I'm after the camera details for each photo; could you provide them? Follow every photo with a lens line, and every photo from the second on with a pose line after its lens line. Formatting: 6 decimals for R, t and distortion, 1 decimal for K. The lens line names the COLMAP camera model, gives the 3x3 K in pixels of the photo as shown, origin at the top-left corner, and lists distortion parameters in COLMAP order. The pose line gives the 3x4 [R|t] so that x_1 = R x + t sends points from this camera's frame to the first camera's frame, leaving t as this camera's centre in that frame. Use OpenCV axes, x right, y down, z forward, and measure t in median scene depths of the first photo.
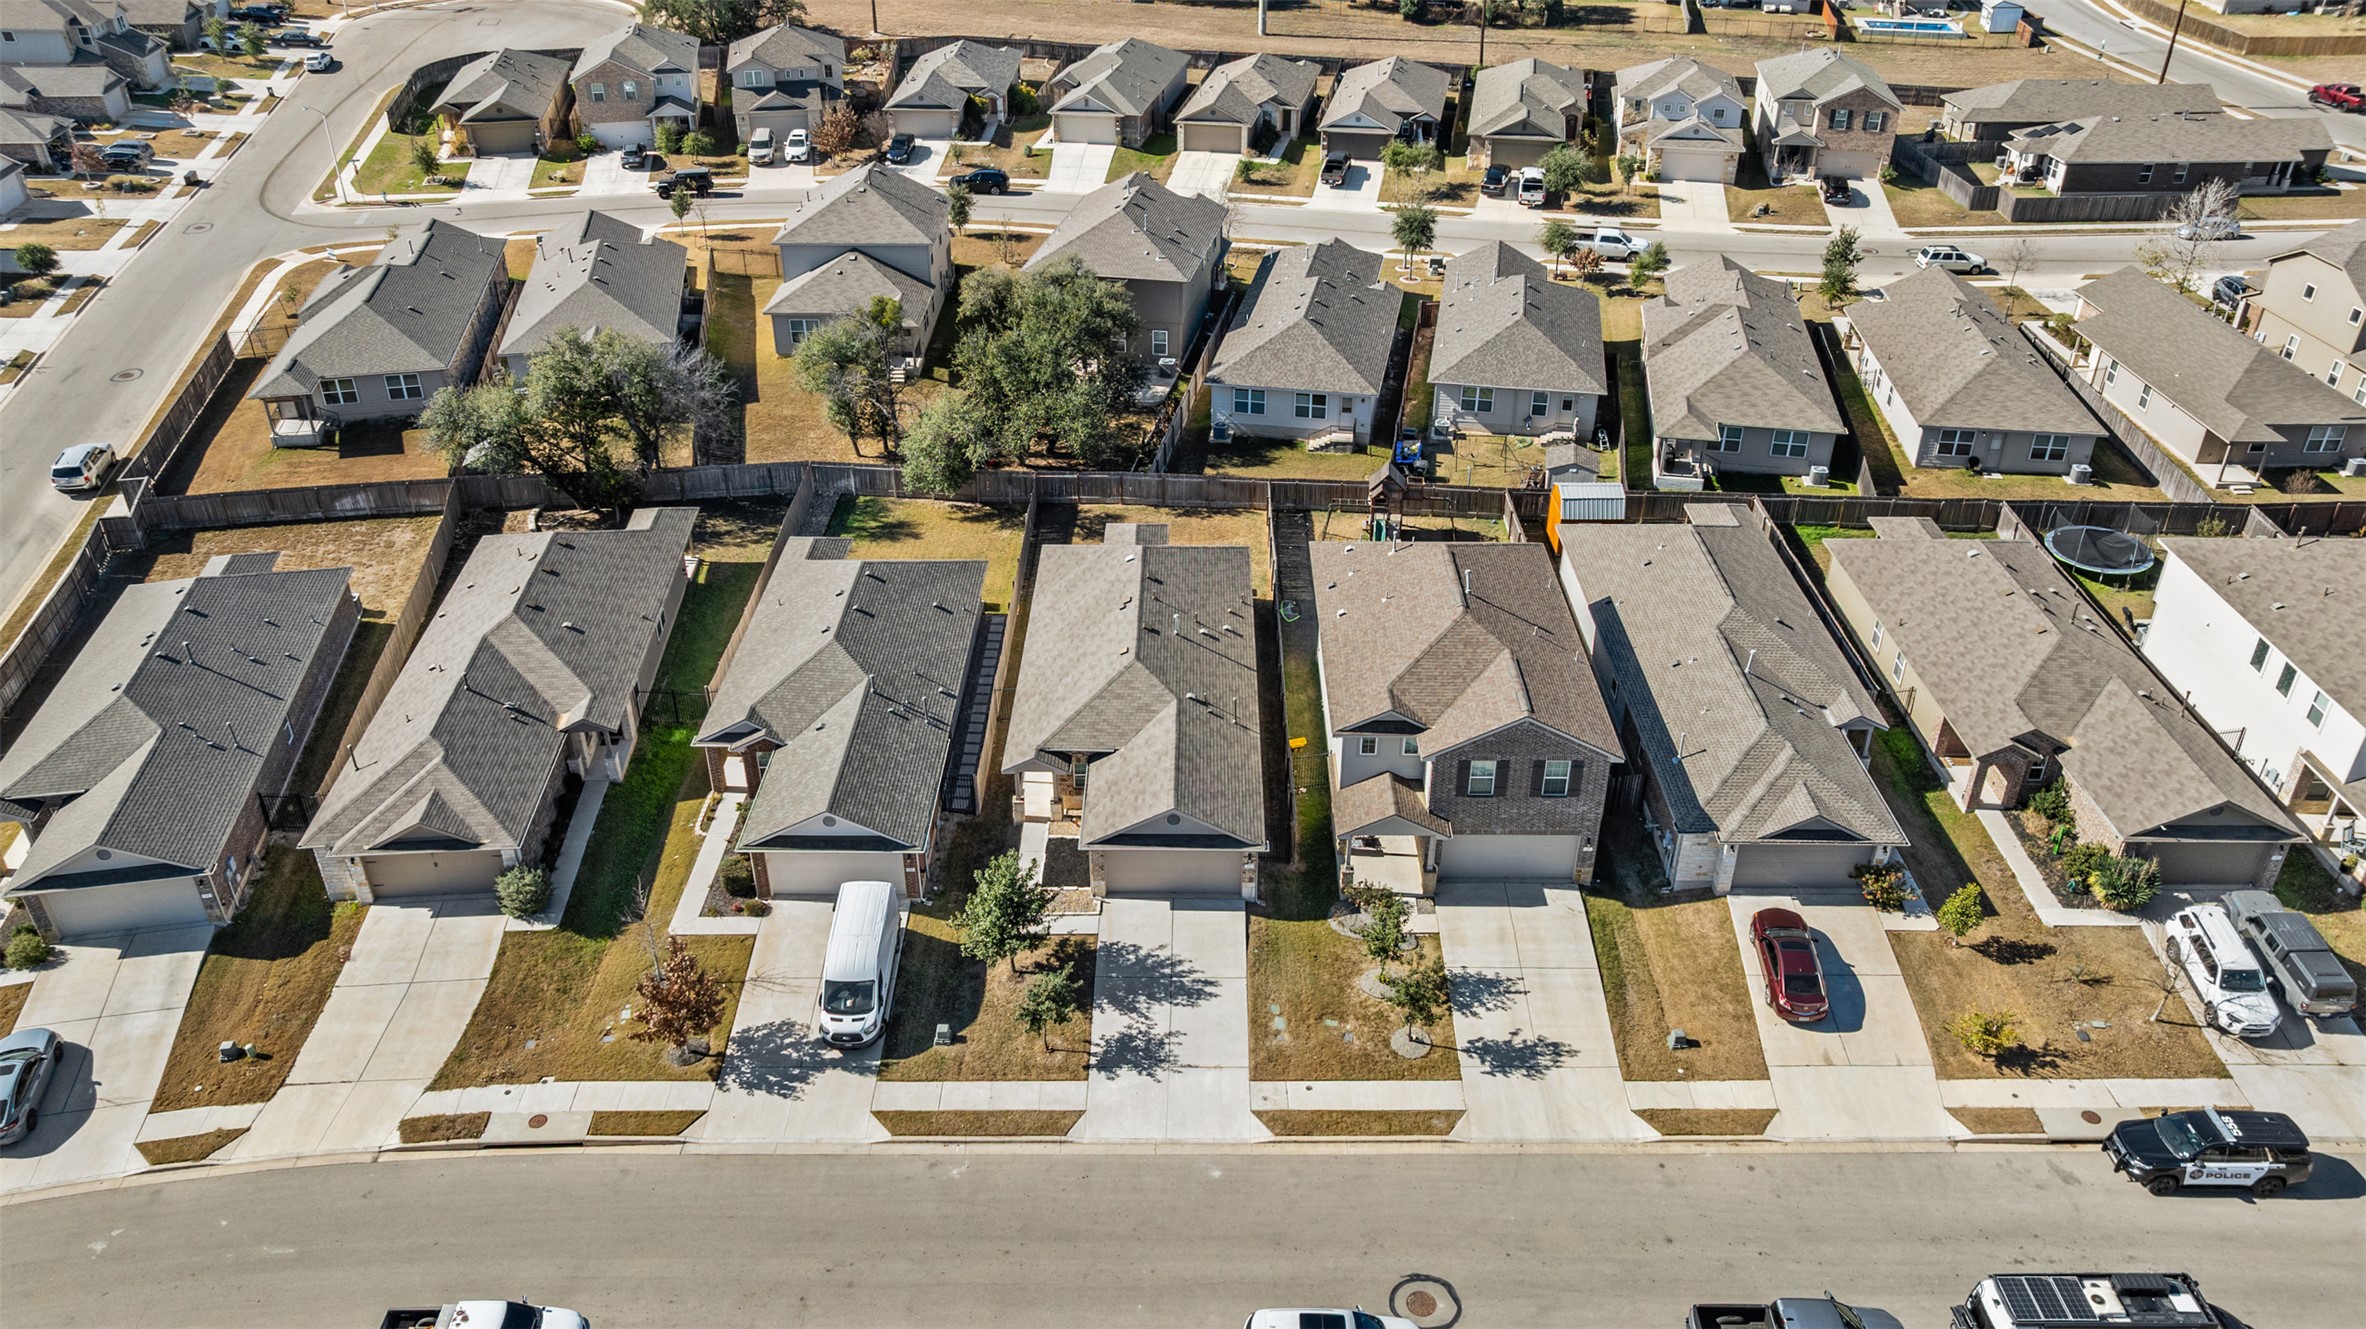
lens RADIAL K [[1646.0, 0, 1185.1], [0, 1646.0, 668.2], [0, 0, 1]] dist [-0.020223, 0.008707]
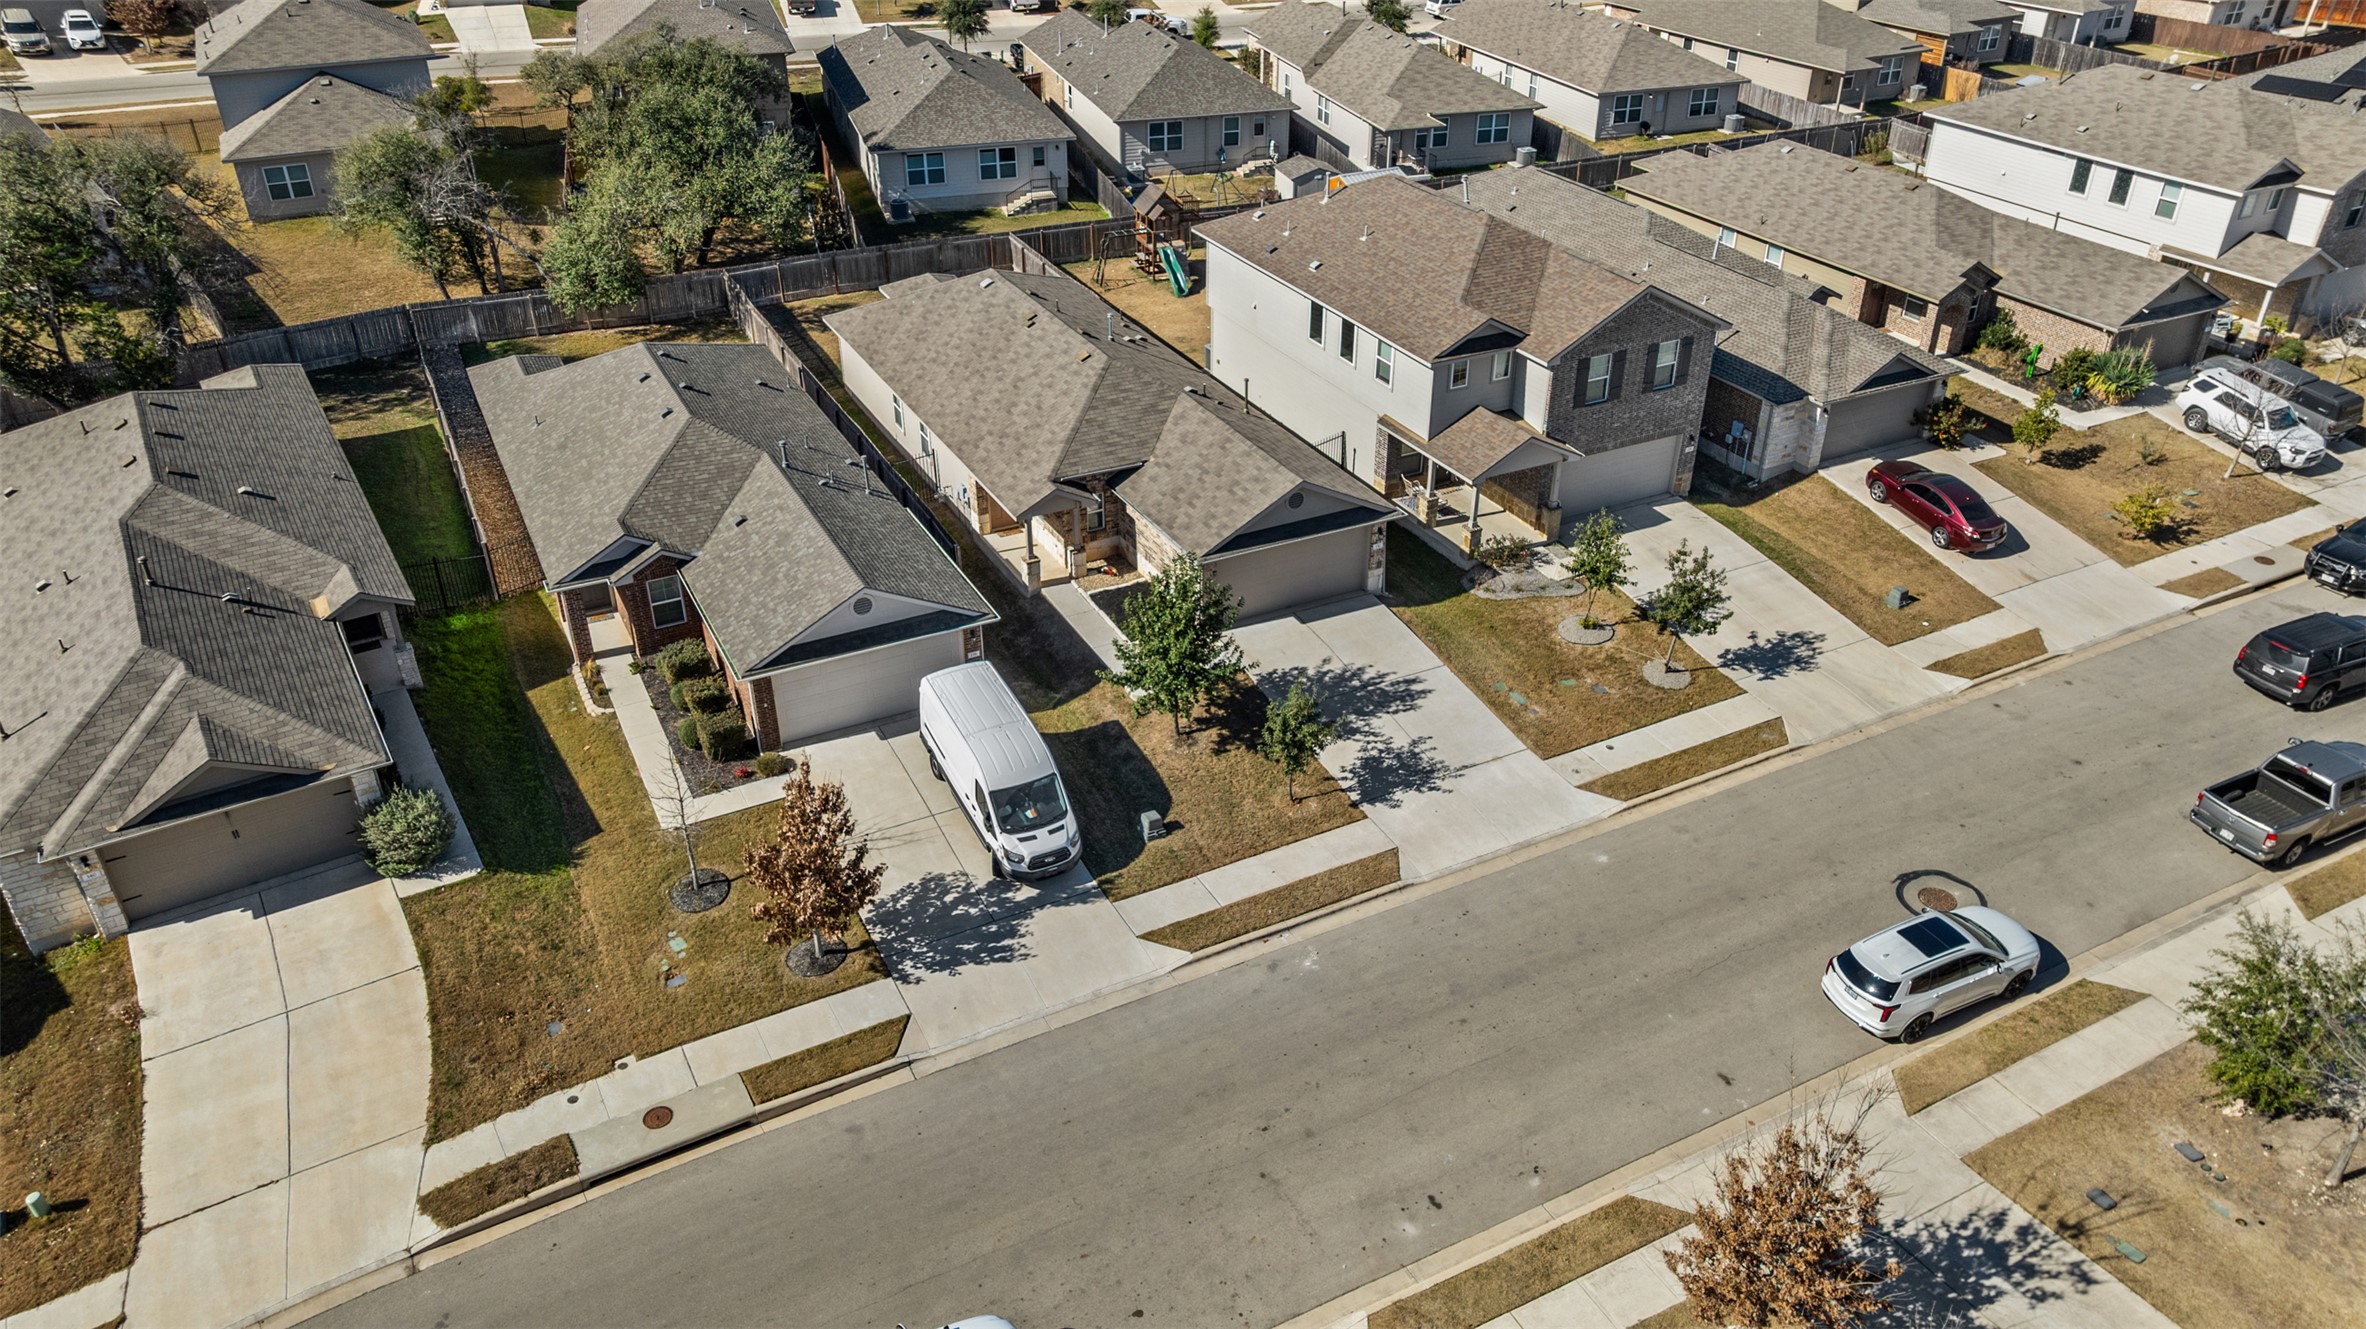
lens RADIAL K [[1646.0, 0, 1182.6], [0, 1646.0, 660.1], [0, 0, 1]] dist [-0.020223, 0.008707]
pose [[0.888900, -0.239768, 0.390344, -0.374631], [0.239774, 0.969564, 0.049533, 0.113828], [-0.390340, 0.049565, 0.919336, 0.313787]]
